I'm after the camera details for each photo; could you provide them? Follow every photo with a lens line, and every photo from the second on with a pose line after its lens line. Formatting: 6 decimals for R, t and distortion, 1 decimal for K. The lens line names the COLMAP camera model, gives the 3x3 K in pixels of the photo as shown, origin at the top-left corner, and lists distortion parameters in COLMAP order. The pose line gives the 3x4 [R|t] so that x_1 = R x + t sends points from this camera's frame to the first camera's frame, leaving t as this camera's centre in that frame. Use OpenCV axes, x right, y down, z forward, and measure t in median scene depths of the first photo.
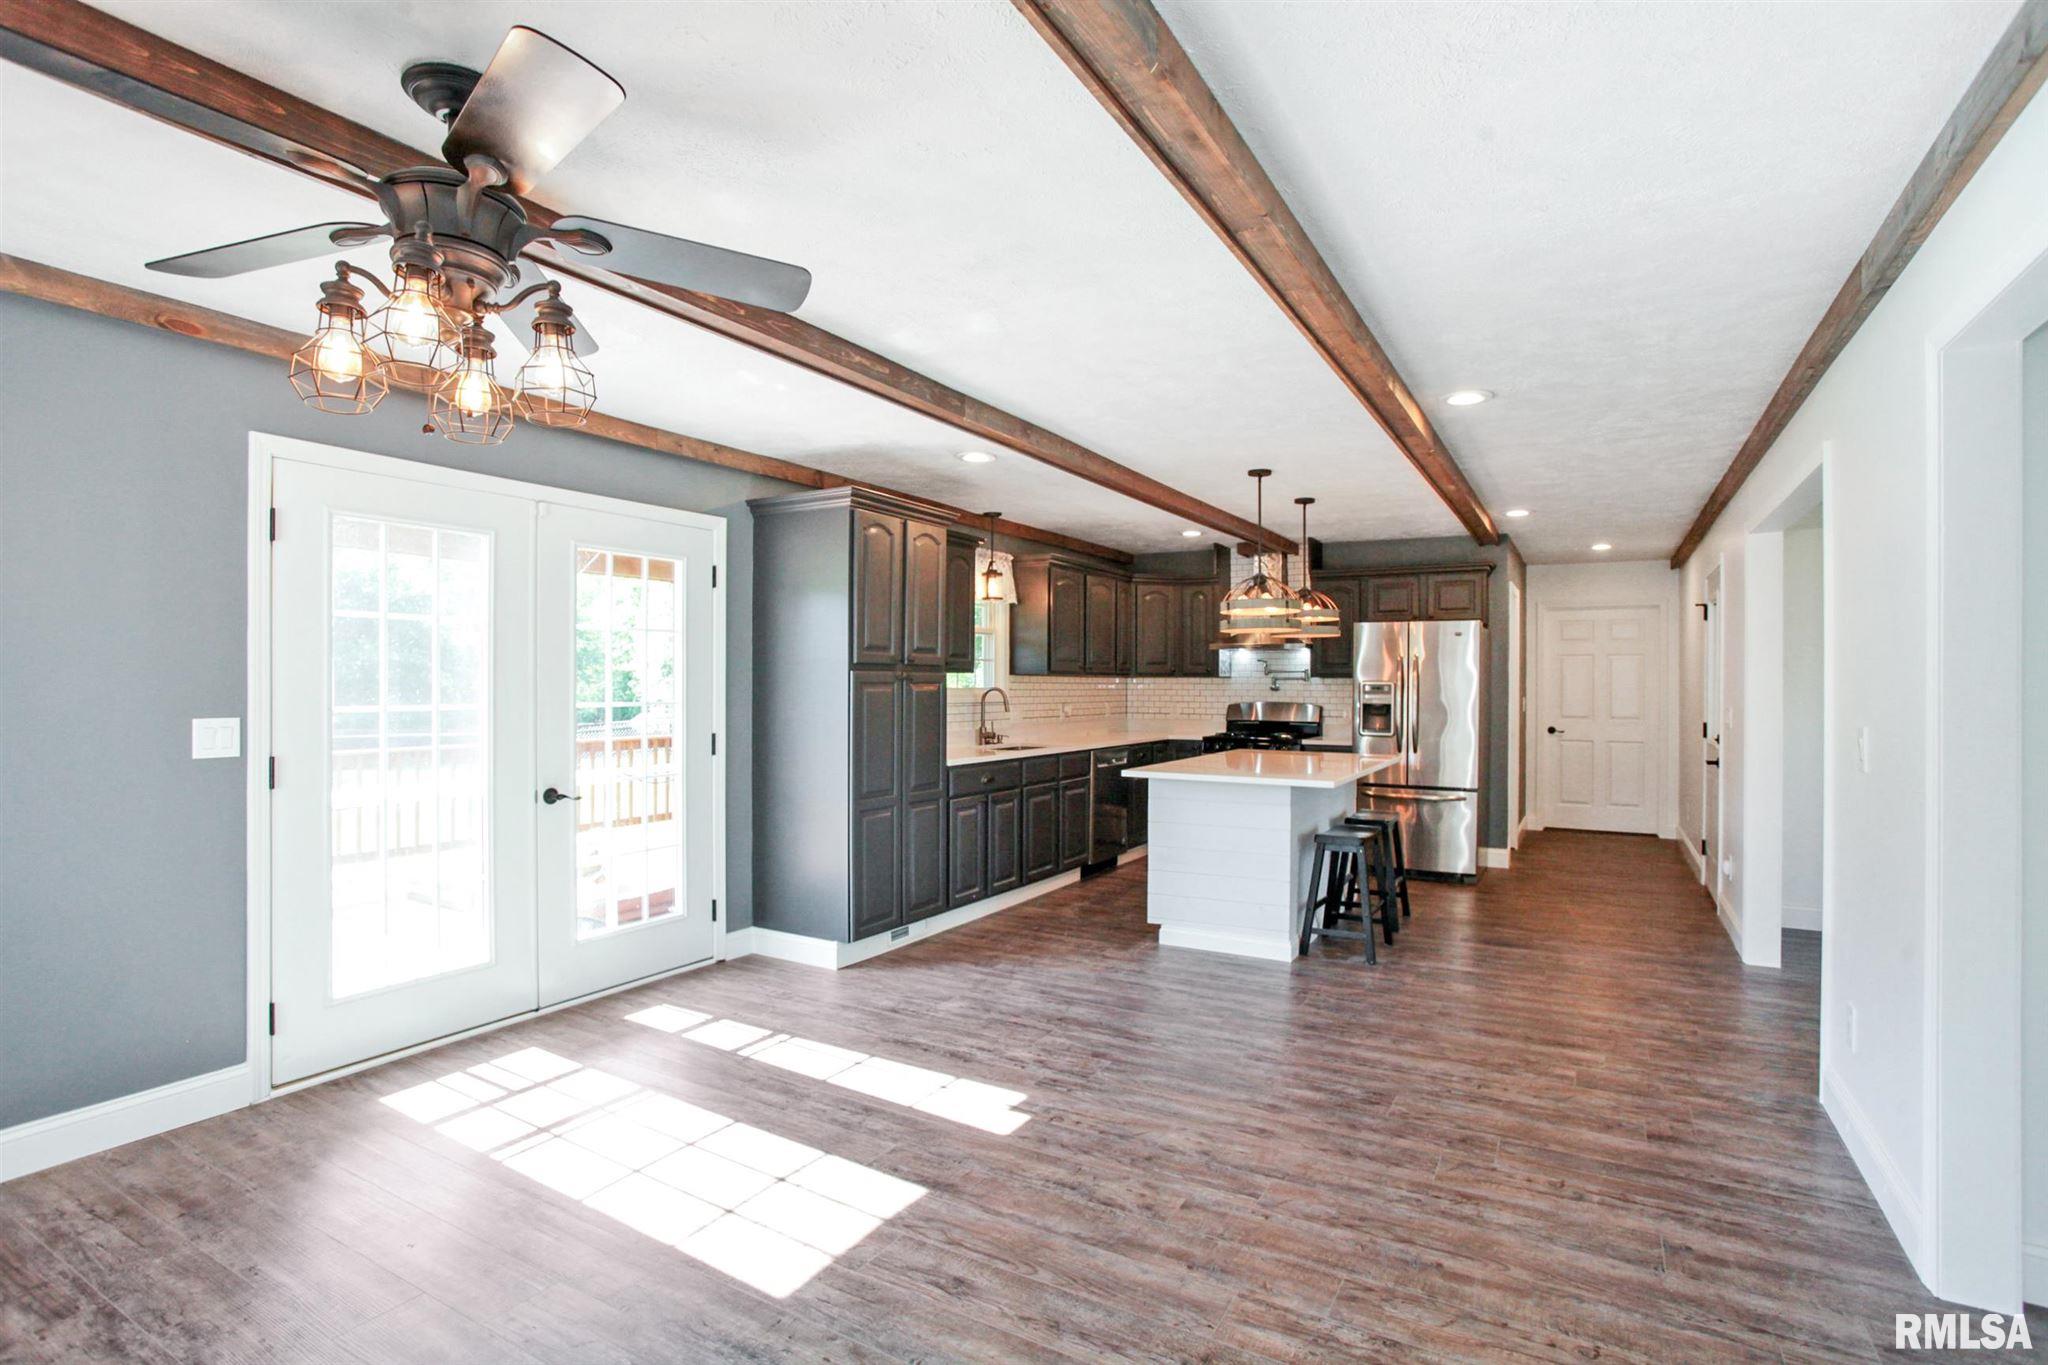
lens RADIAL K [[1032.7, 0, 1018.9], [0, 1032.7, 686.1], [0, 0, 1]] dist [-0.015674, 0.004179]
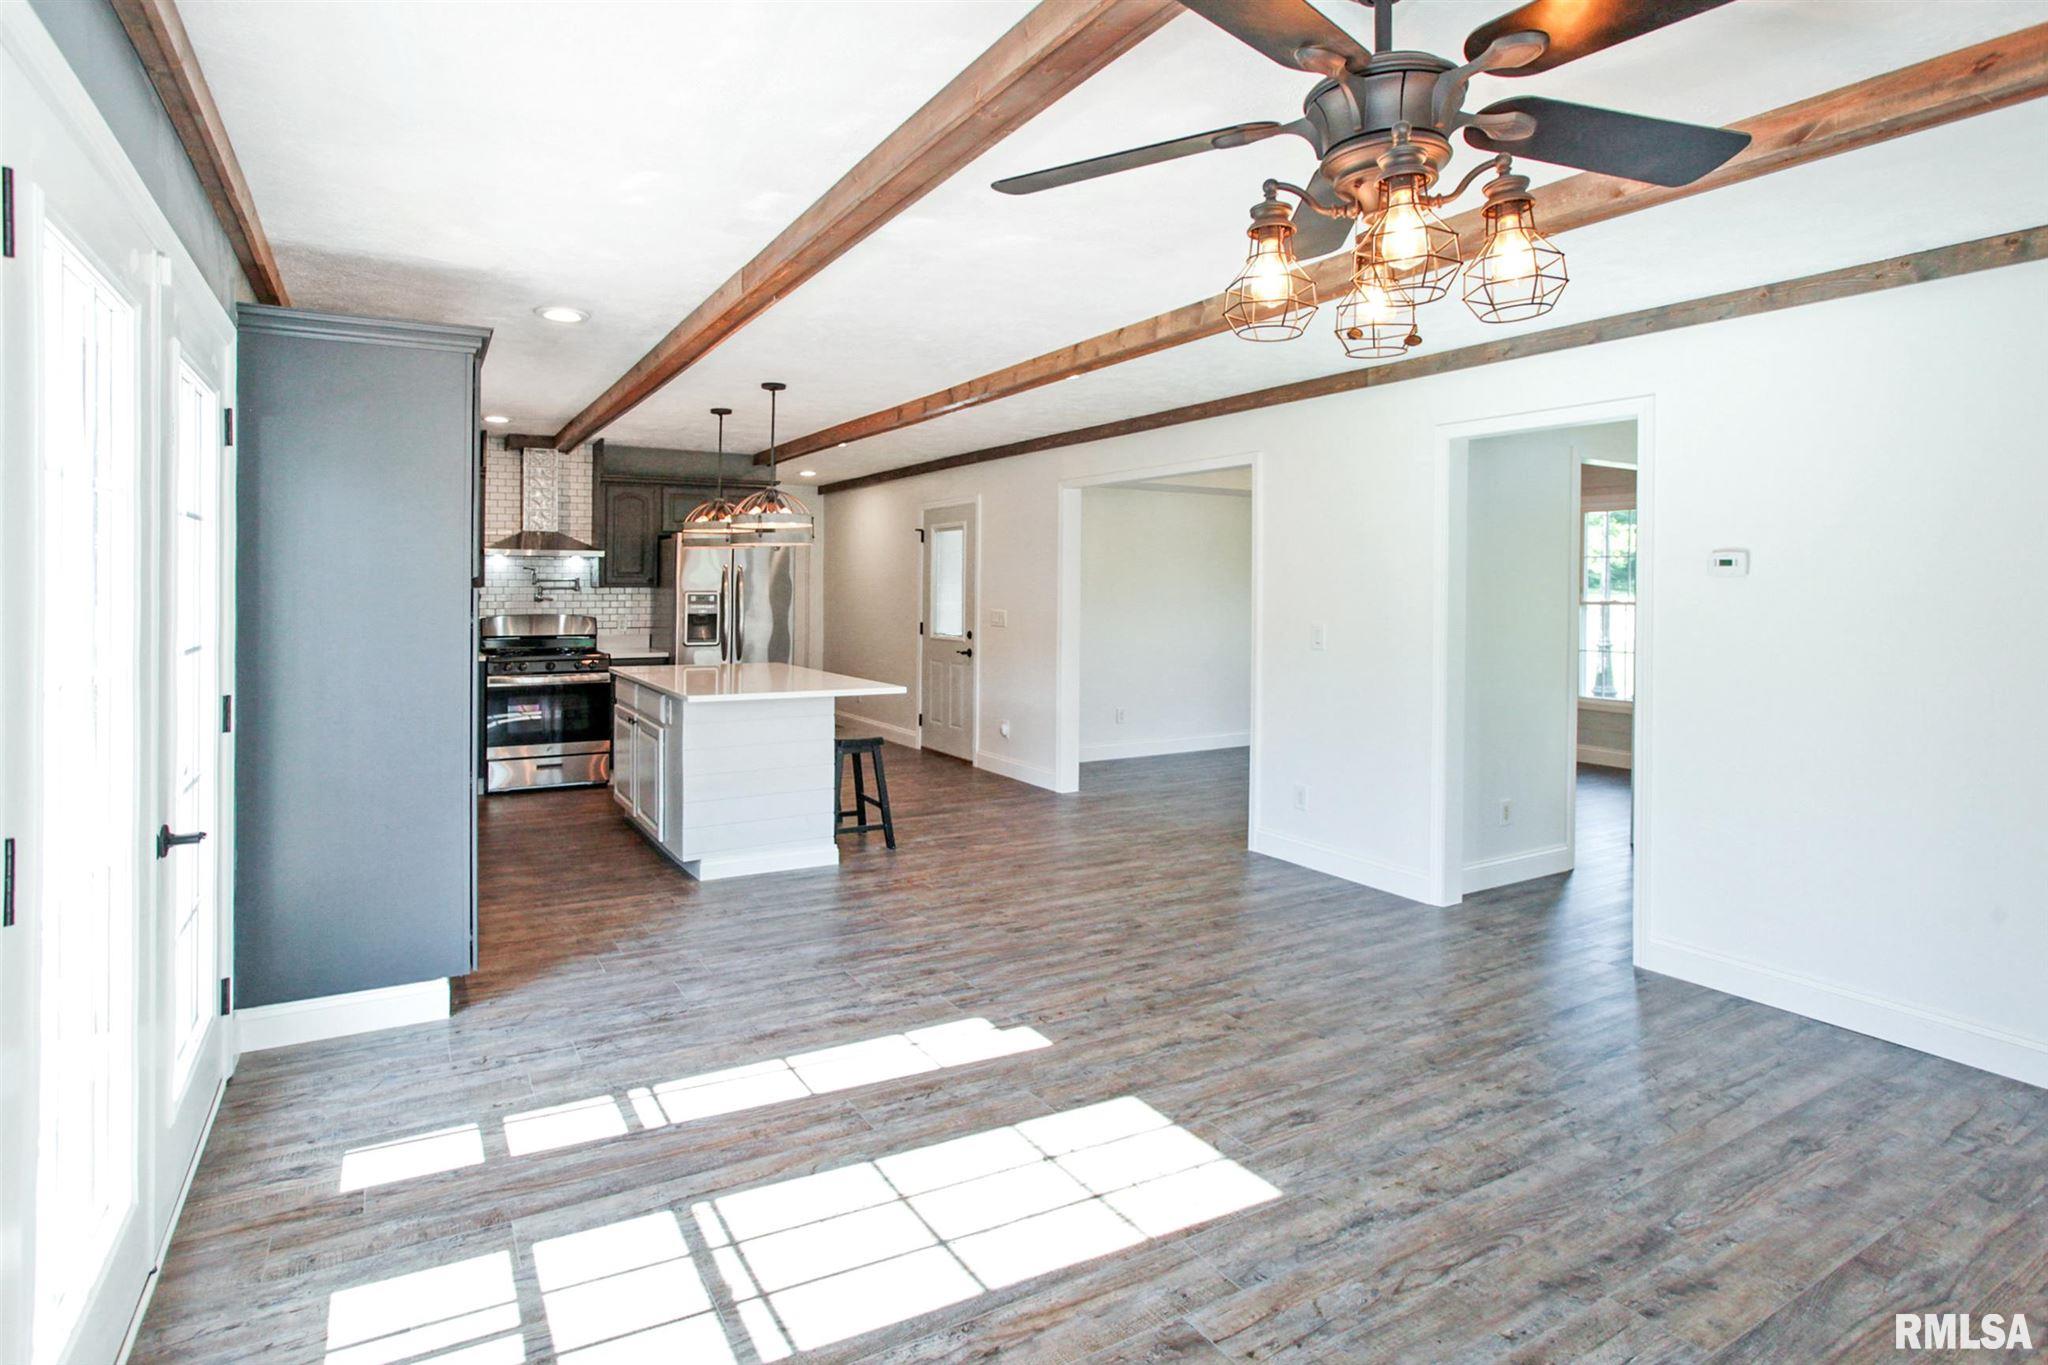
lens RADIAL K [[1032.7, 0, 1058.8], [0, 1032.7, 628.5], [0, 0, 1]] dist [-0.015674, 0.004179]
pose [[0.460489, -0.019177, 0.887458, -0.827743], [-0.015959, 0.999426, 0.029878, -0.010739], [-0.887522, -0.027921, 0.459918, 0.477541]]
